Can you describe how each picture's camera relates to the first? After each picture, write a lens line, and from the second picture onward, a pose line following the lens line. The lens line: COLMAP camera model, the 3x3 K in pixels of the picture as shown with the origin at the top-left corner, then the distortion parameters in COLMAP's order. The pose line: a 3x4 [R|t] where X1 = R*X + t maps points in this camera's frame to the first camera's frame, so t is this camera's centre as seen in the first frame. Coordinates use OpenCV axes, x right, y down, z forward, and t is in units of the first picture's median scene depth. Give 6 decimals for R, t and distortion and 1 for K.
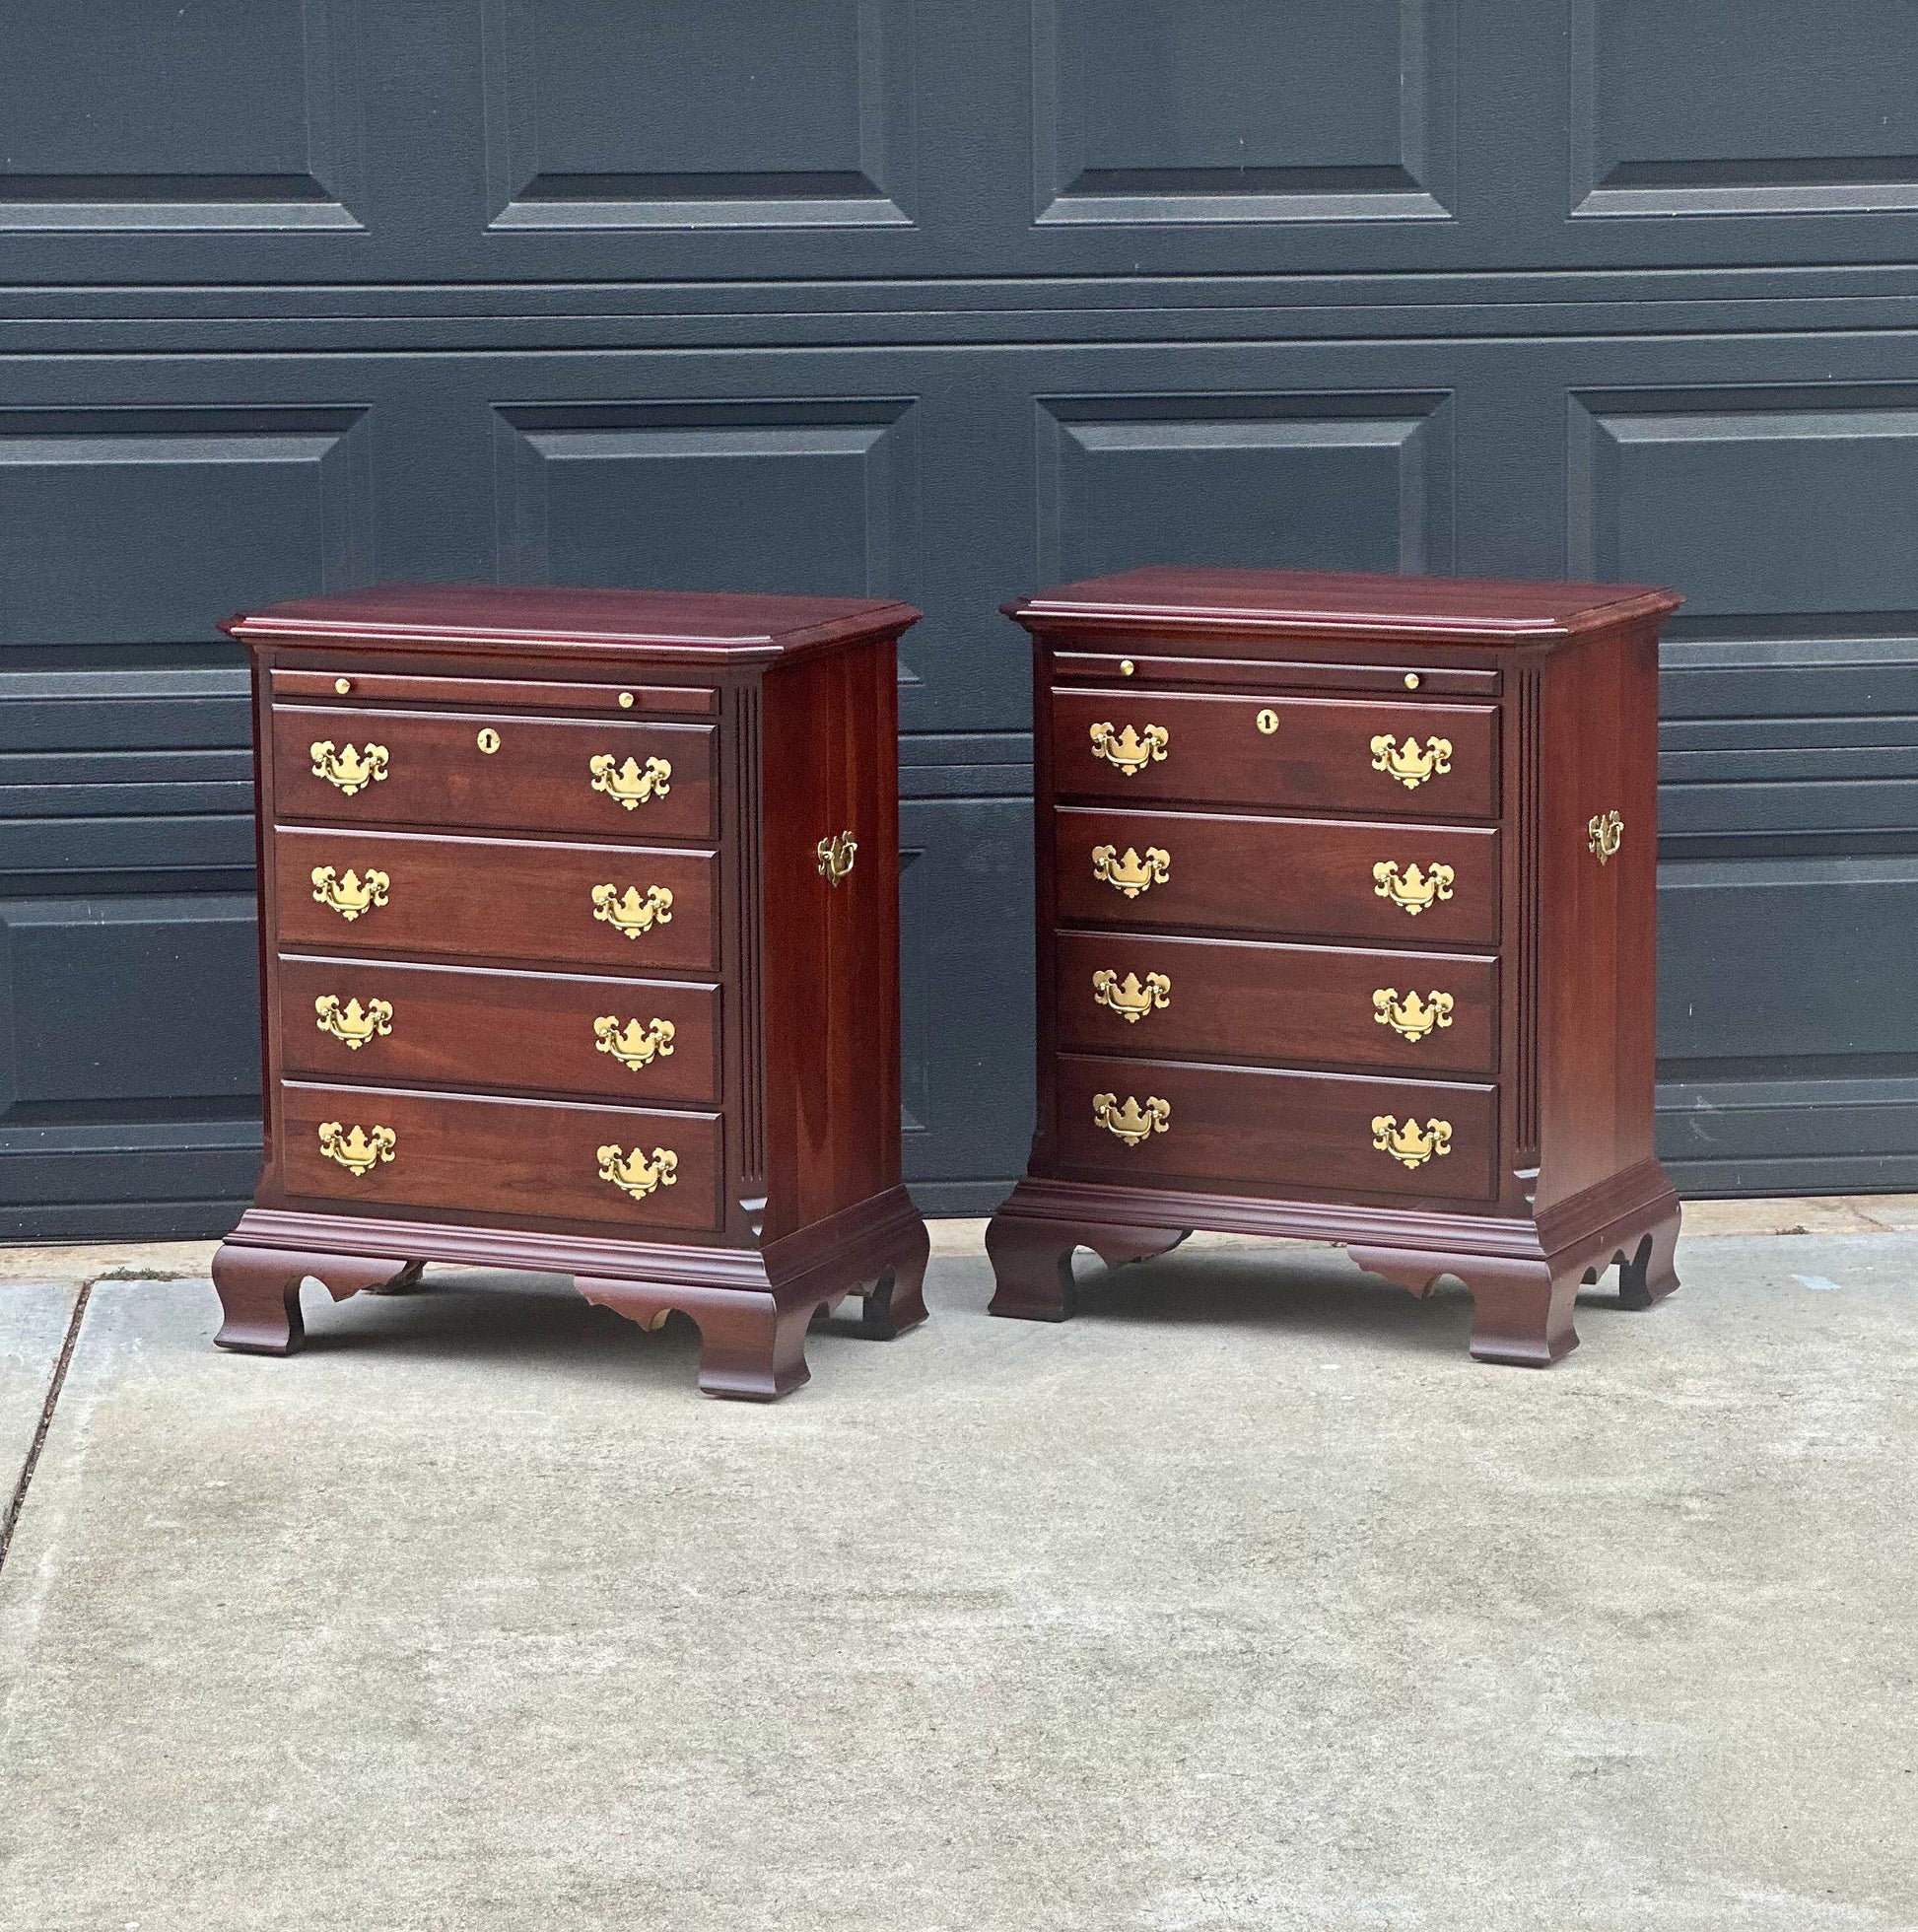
lens RADIAL K [[6079.0, 0, 985.2], [0, 6079.0, 1078.7], [0, 0, 1]] dist [0.146461, 0.000000]
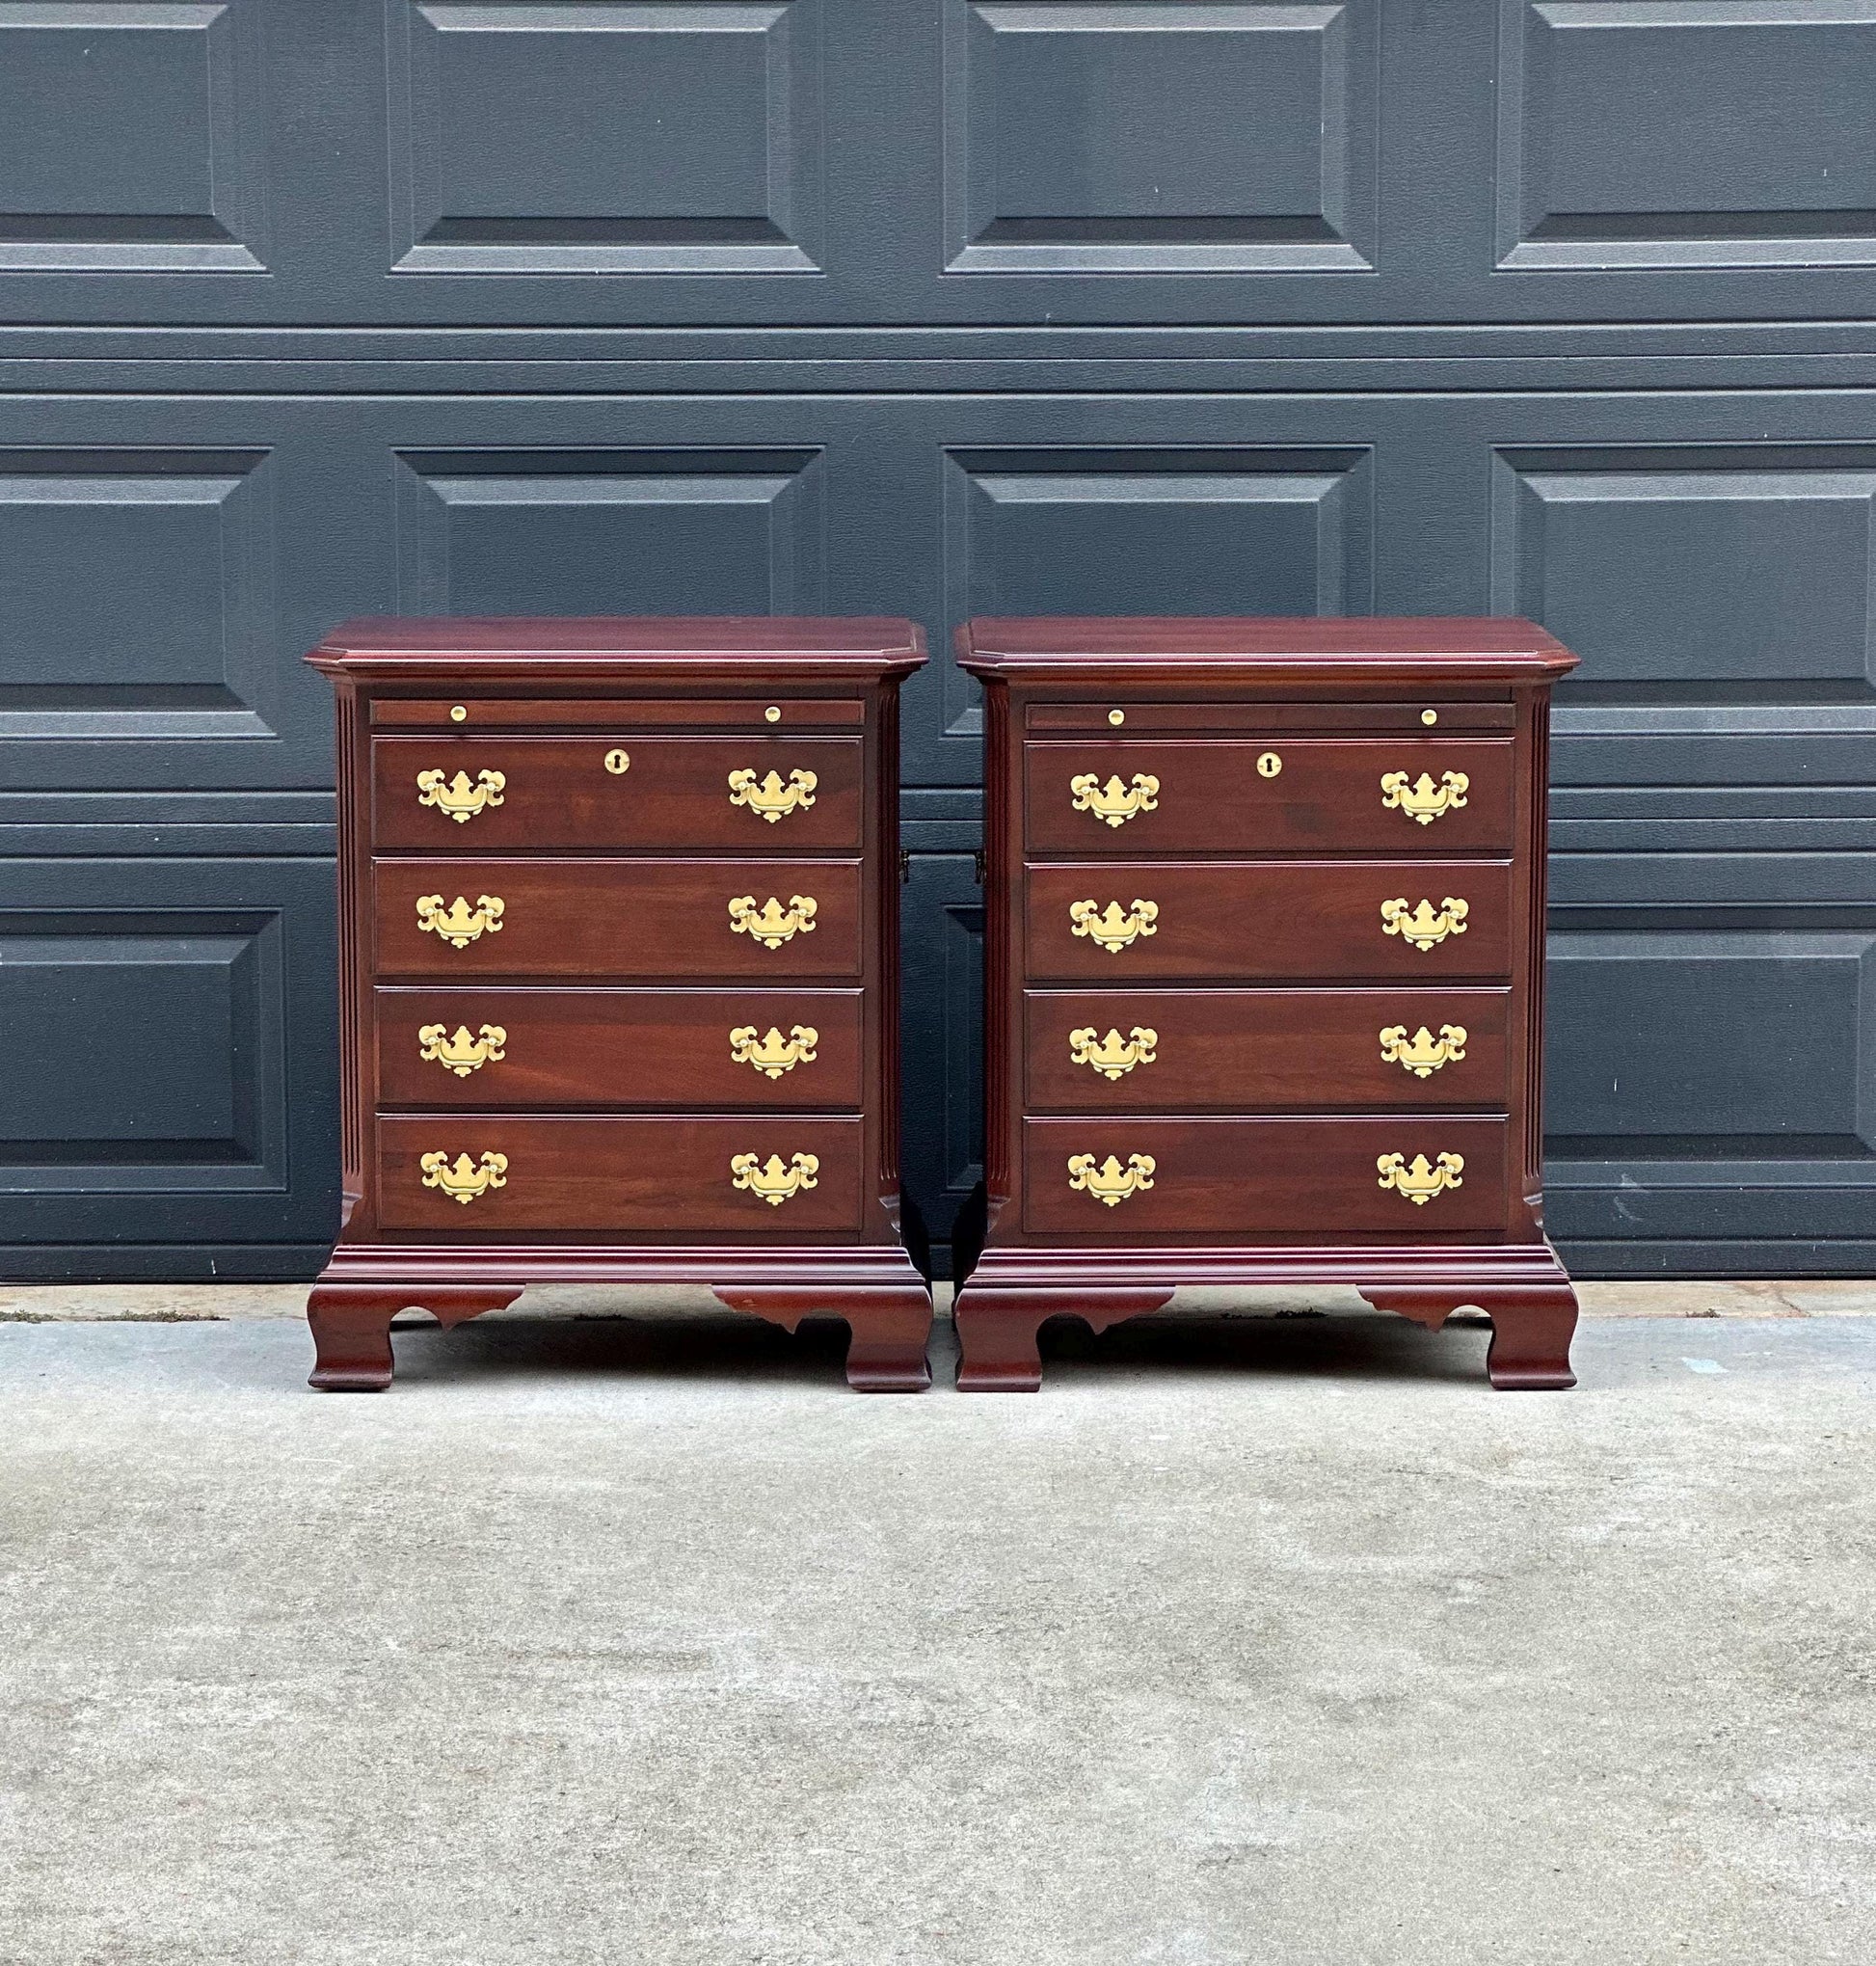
lens RADIAL K [[5820.3, 0, 894.0], [0, 5820.3, 1061.3], [0, 0, 1]] dist [0.188482, 0.000000]
pose [[0.995188, 0.020425, -0.095833, 0.093860], [-0.022412, 0.999555, -0.019705, 0.006120], [0.095388, 0.021758, 0.995202, 0.062985]]
